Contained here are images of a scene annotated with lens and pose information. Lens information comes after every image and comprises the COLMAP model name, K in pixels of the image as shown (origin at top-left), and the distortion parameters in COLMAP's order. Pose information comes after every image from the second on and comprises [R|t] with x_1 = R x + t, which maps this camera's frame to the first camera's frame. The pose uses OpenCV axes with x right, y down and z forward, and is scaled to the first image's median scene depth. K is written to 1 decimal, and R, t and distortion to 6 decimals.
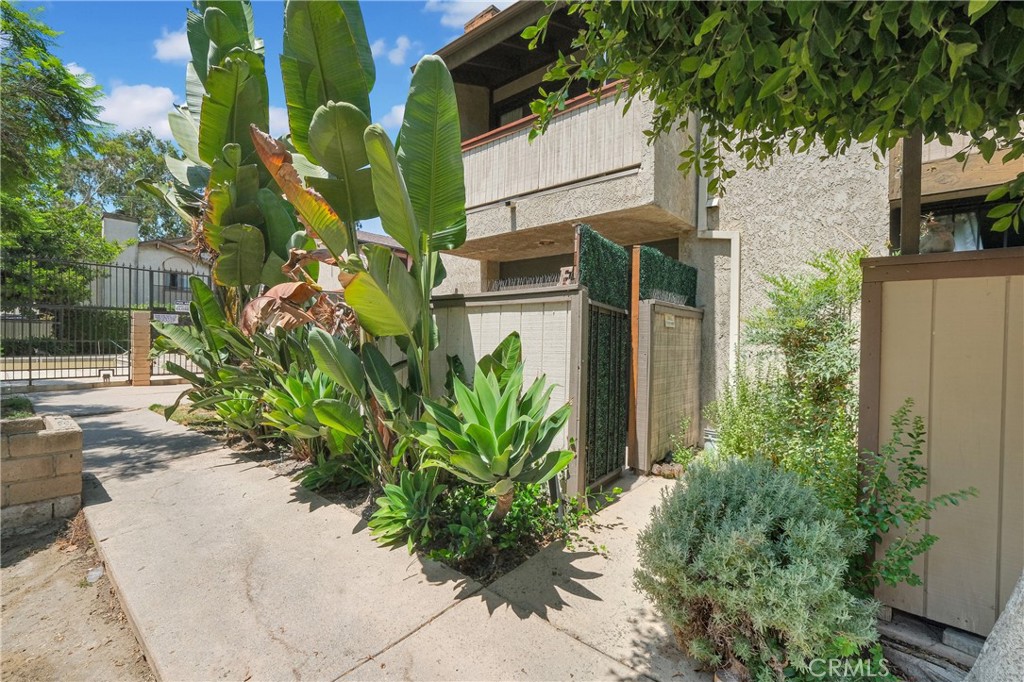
lens RADIAL K [[450.9, 0, 503.1], [0, 450.9, 343.6], [0, 0, 1]] dist [-0.003066, 0.000169]
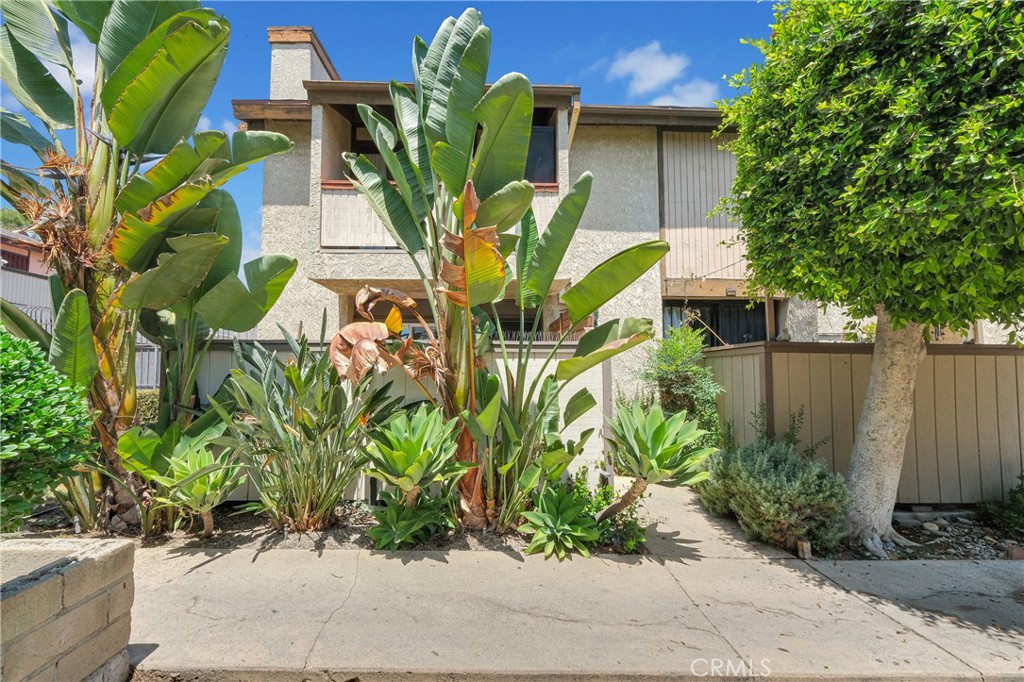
lens RADIAL K [[450.9, 0, 502.0], [0, 450.9, 343.5], [0, 0, 1]] dist [-0.003066, 0.000169]
pose [[0.735438, 0.033170, 0.676780, -0.743743], [0.012940, 0.997931, -0.062971, -0.027587], [-0.677469, 0.055068, 0.733487, 0.129366]]
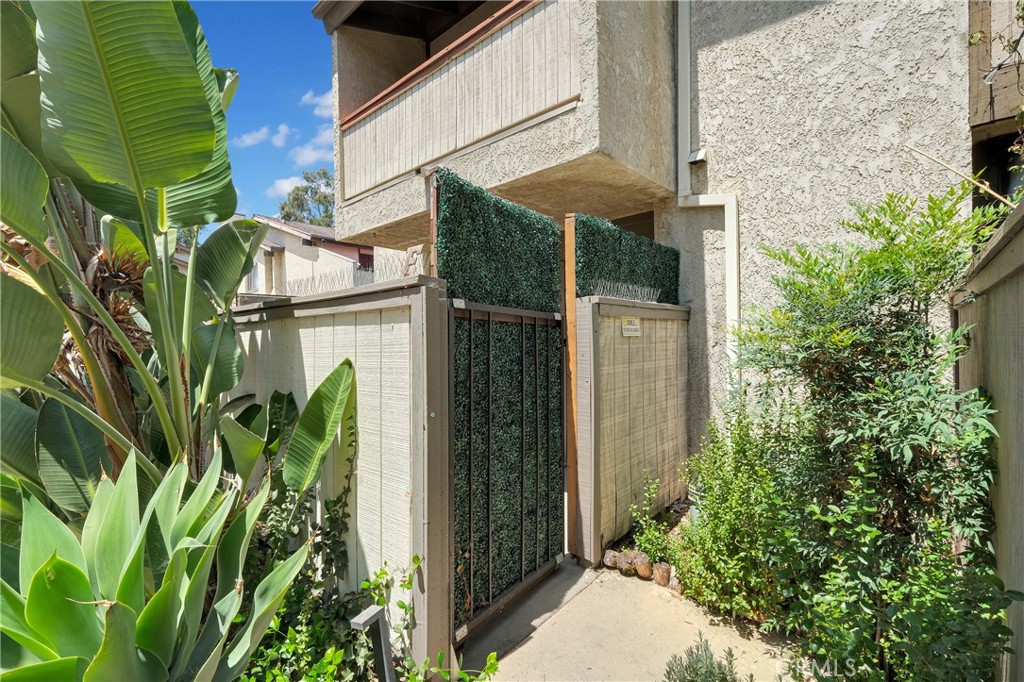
lens RADIAL K [[450.9, 0, 502.7], [0, 450.9, 342.5], [0, 0, 1]] dist [-0.003066, 0.000169]
pose [[0.999018, -0.029087, -0.033434, 0.202551], [0.029150, 0.999574, 0.001387, -0.033948], [0.033379, -0.002360, 0.999440, 0.326844]]
